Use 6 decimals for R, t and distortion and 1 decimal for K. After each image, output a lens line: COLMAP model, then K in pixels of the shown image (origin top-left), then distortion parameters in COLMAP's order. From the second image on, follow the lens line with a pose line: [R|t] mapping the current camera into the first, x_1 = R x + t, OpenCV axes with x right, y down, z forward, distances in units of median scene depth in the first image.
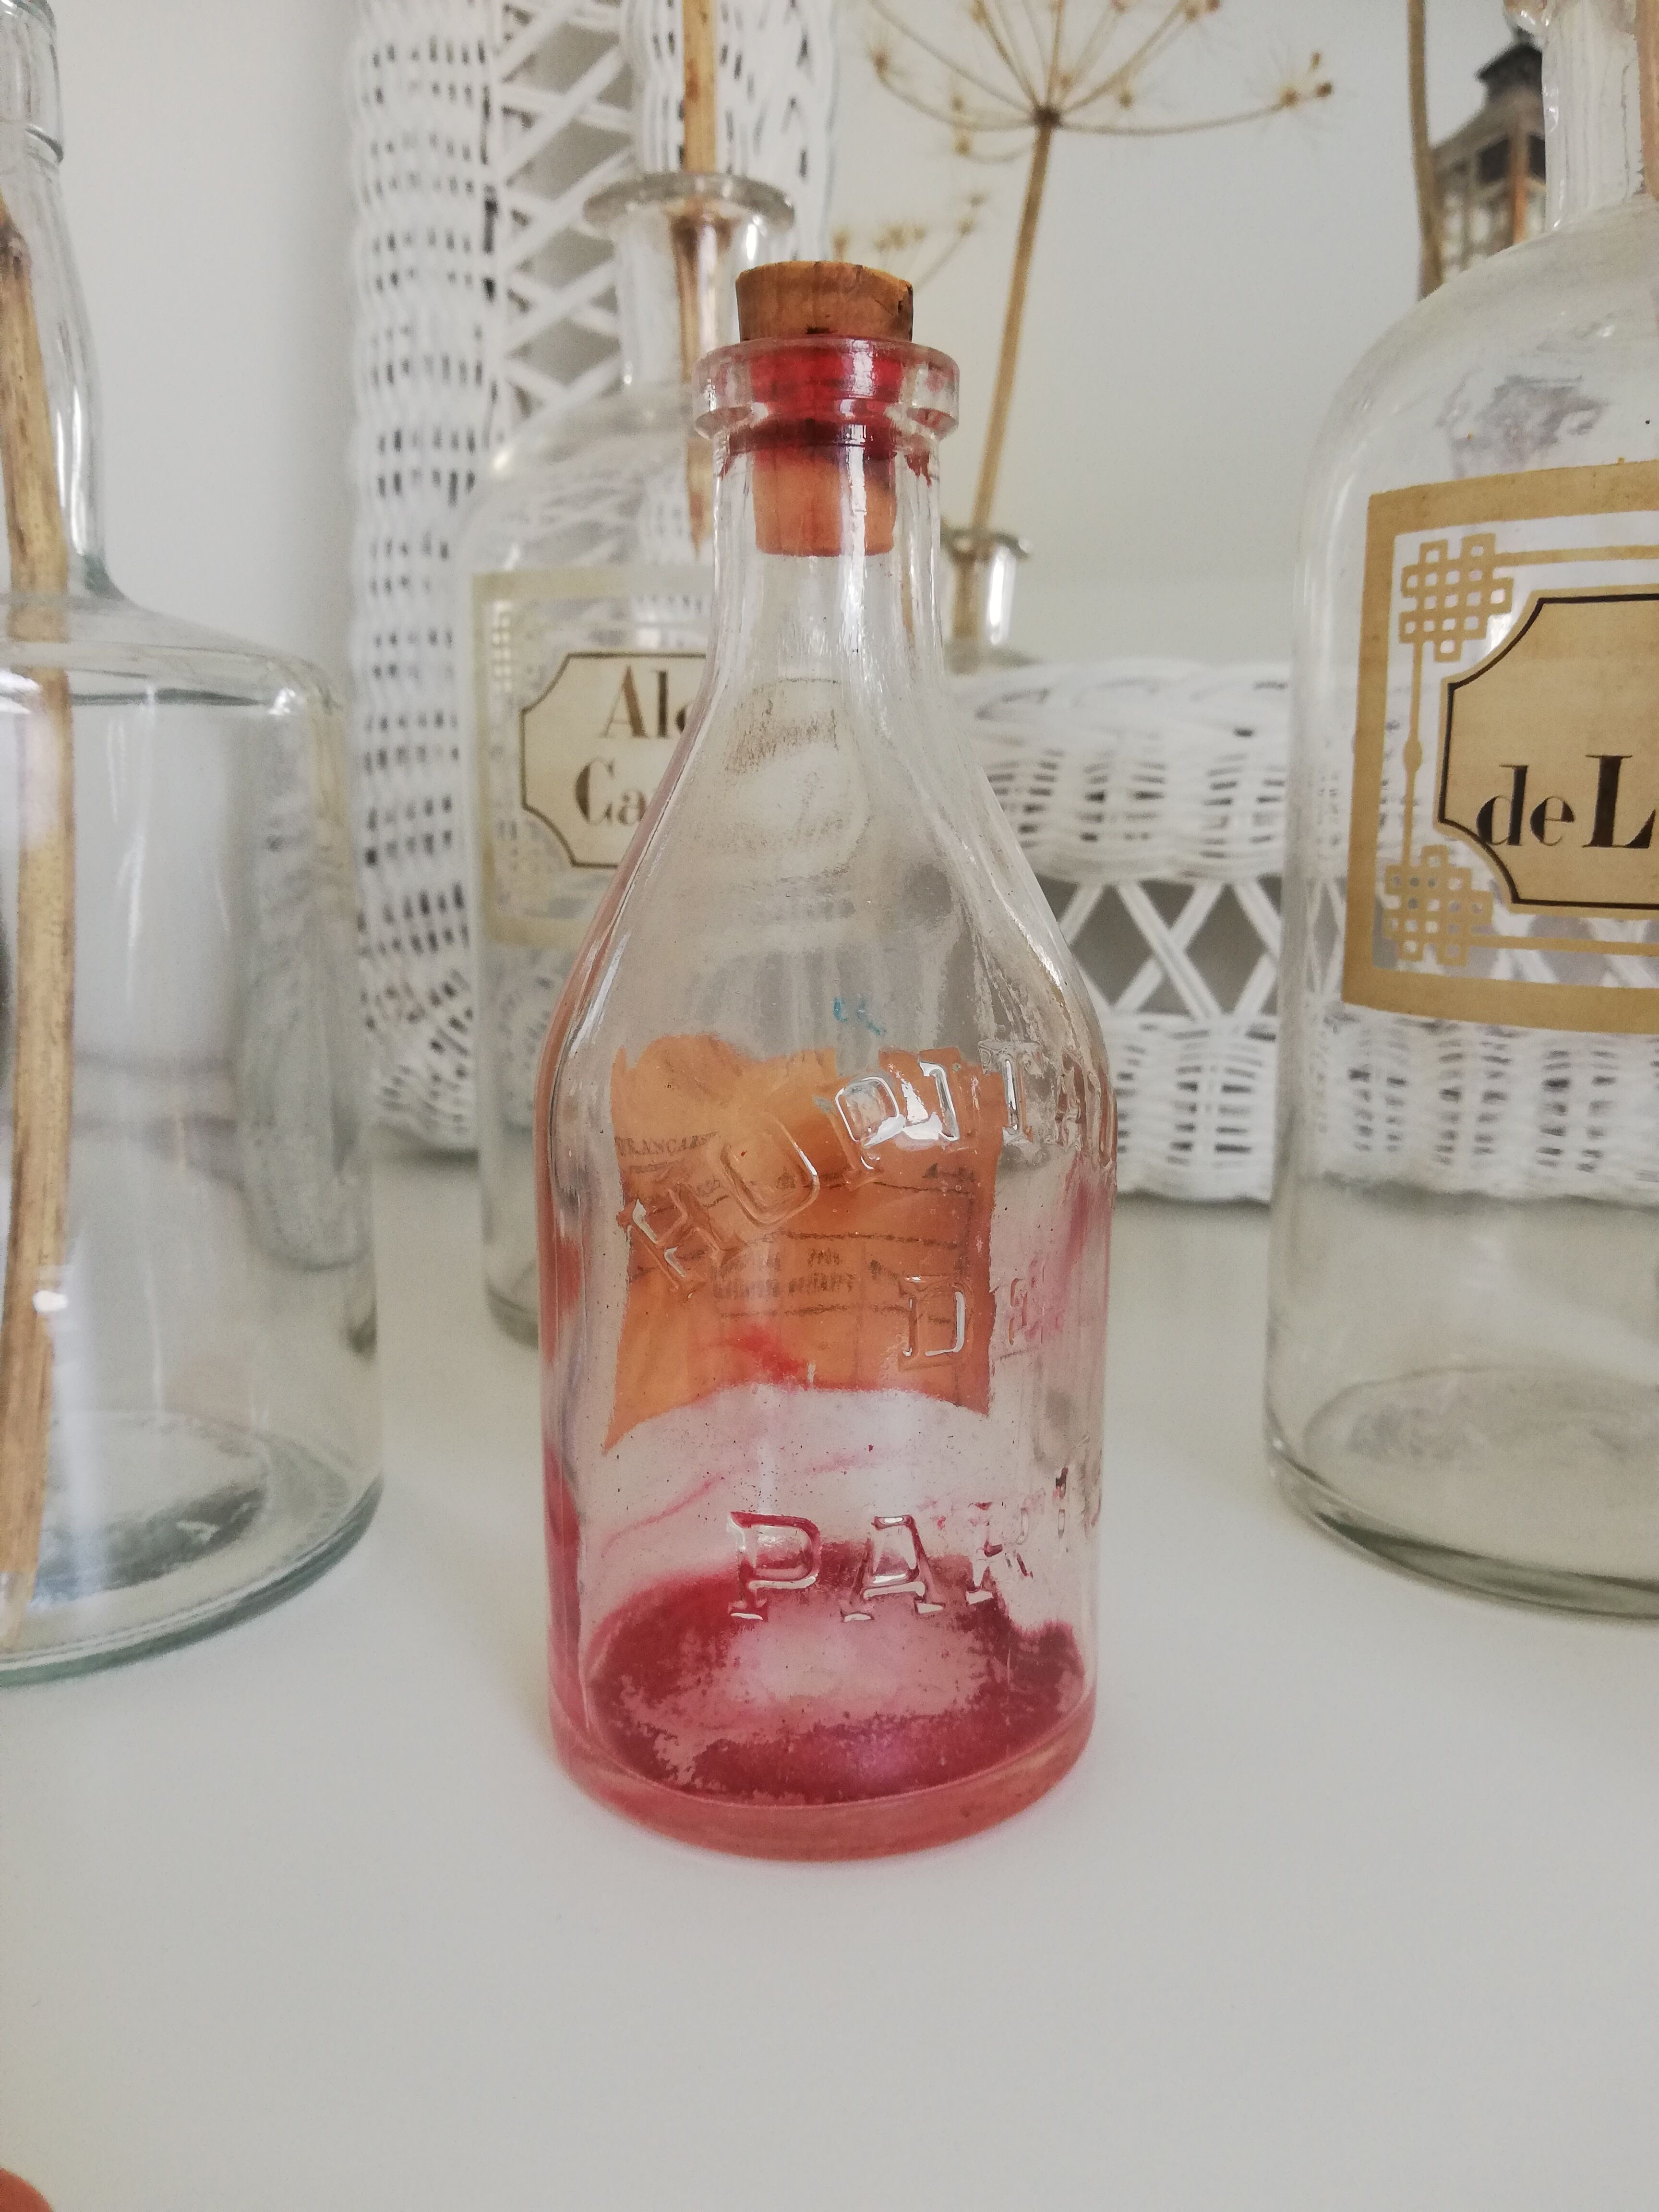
lens RADIAL K [[1745.8, 0, 829.5], [0, 1745.8, 1106.0], [0, 0, 1]] dist [0.011067, -0.008965]
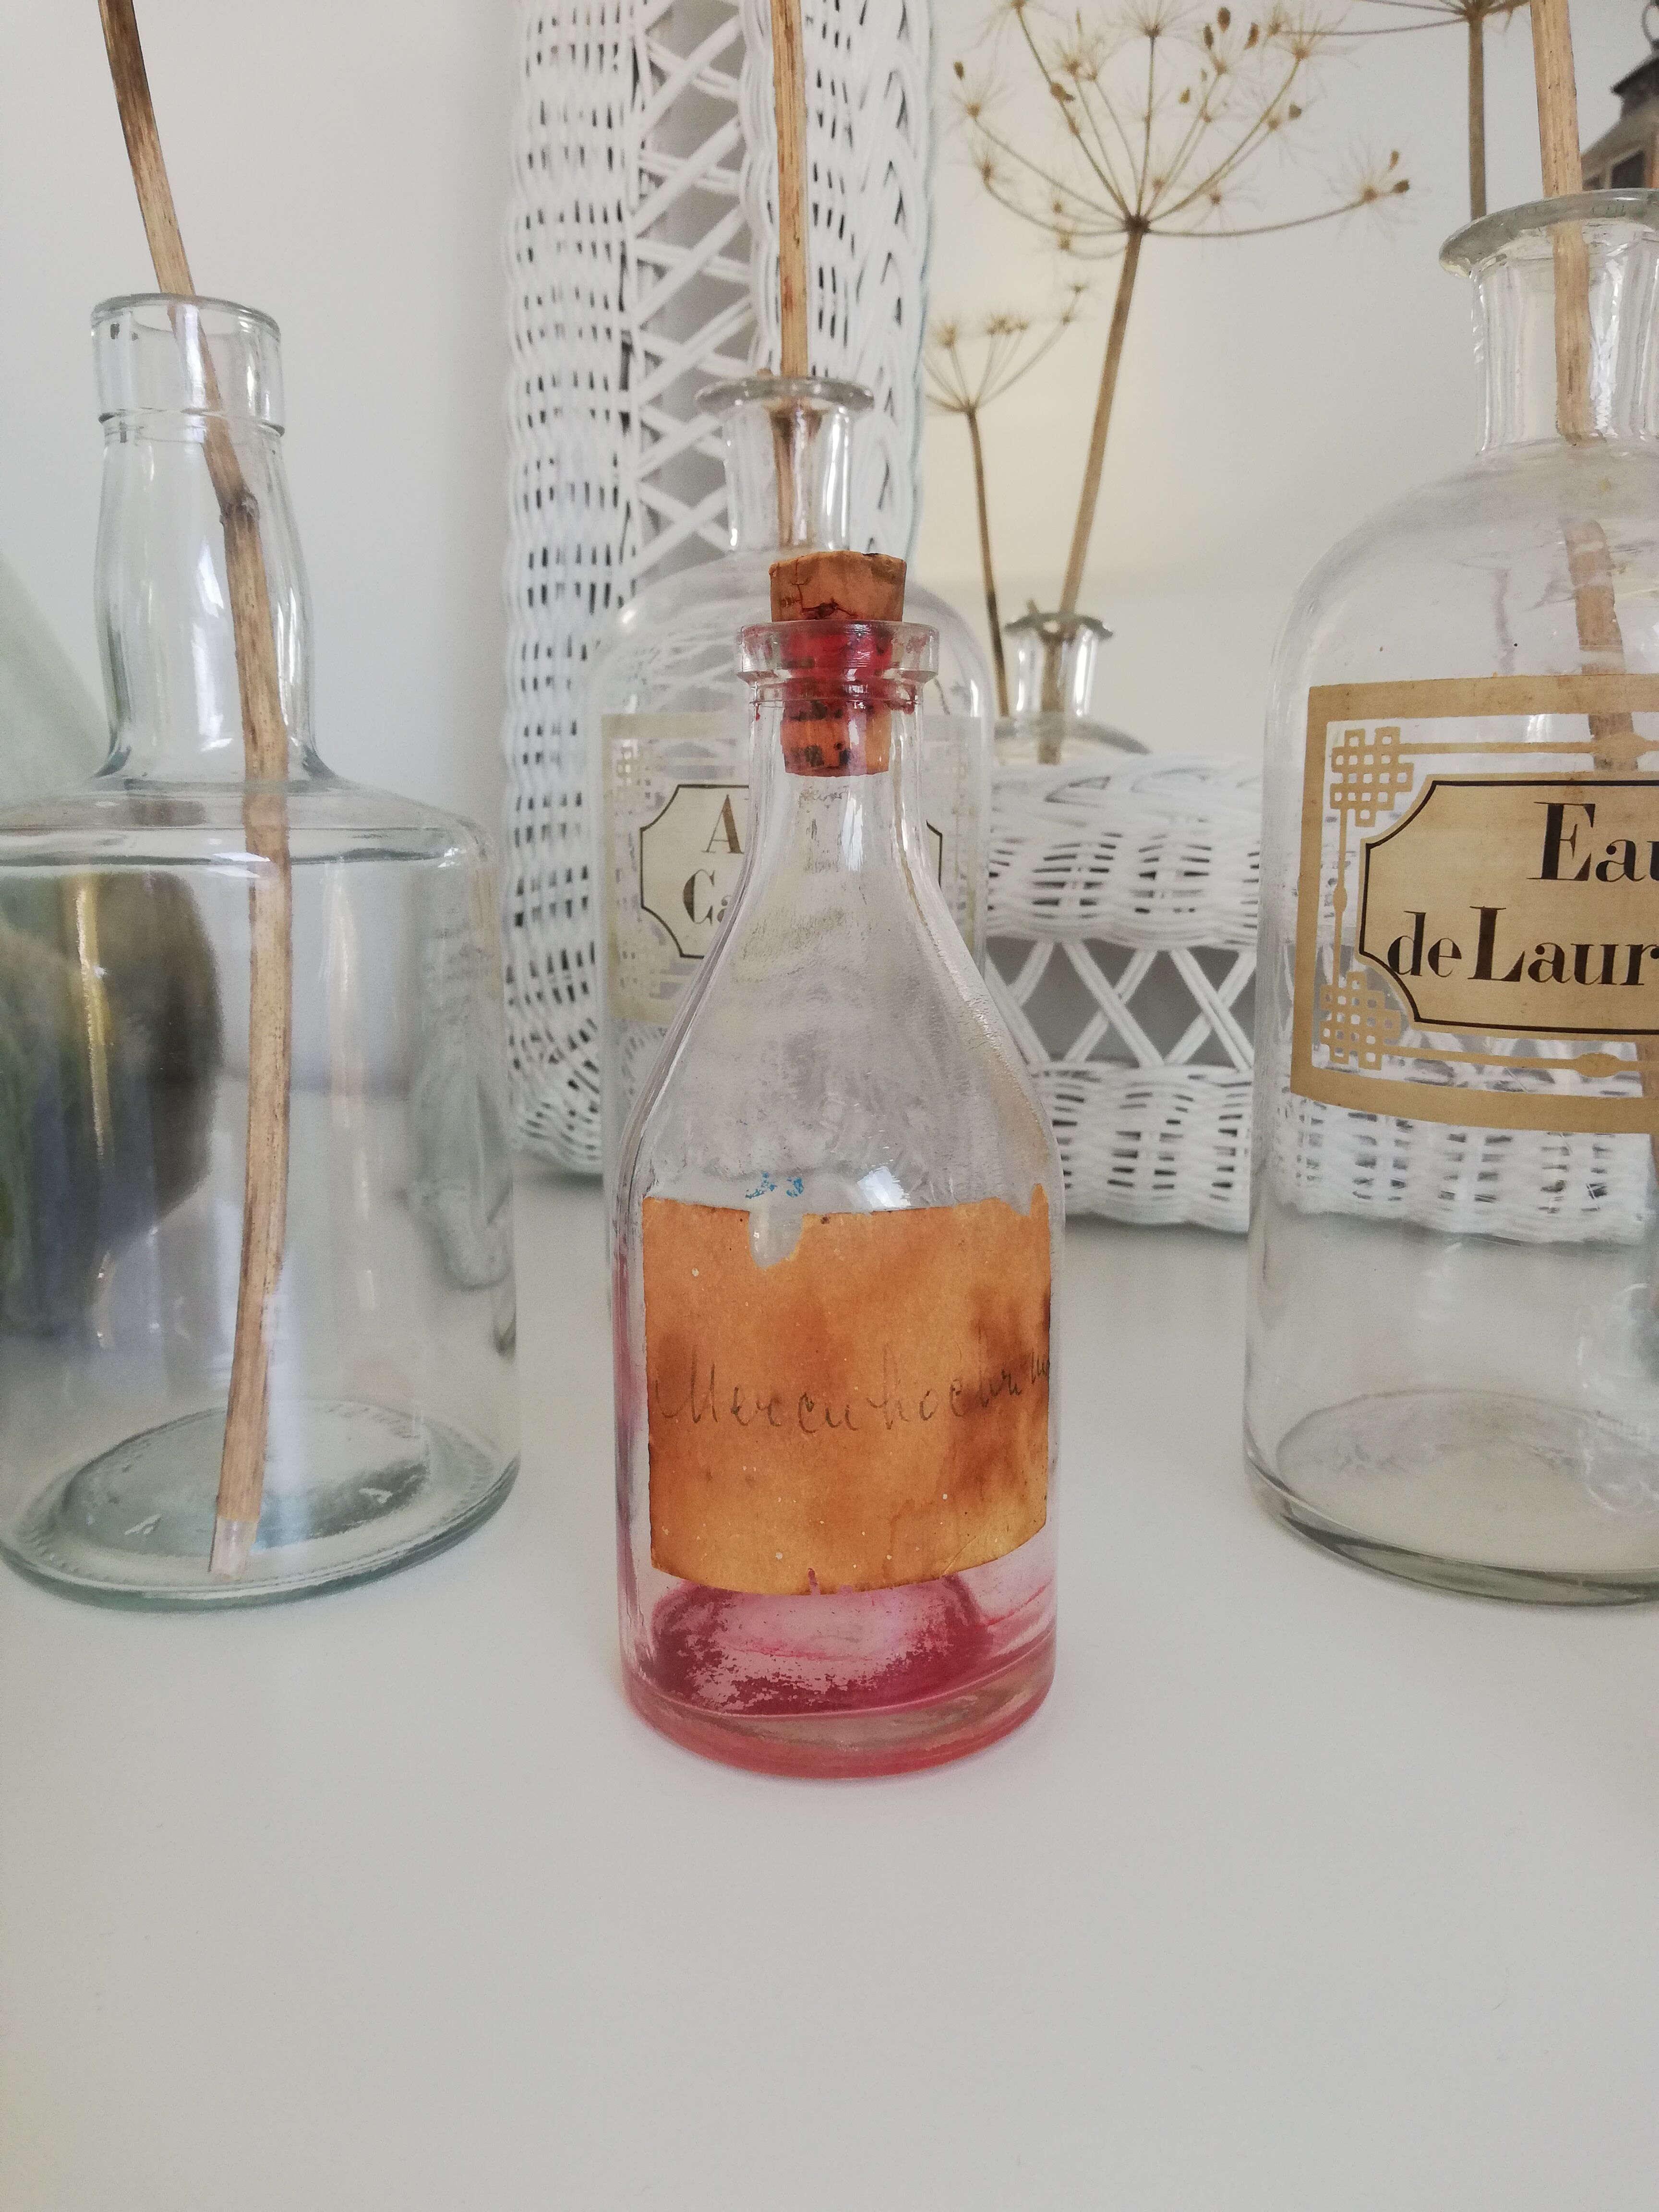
lens RADIAL K [[1732.9, 0, 829.5], [0, 1732.9, 1106.0], [0, 0, 1]] dist [0.047234, 0.002010]
pose [[0.996690, 0.011264, -0.080512, 0.038135], [-0.011104, 0.999935, 0.002445, -0.027186], [0.080535, -0.001543, 0.996751, -0.135076]]
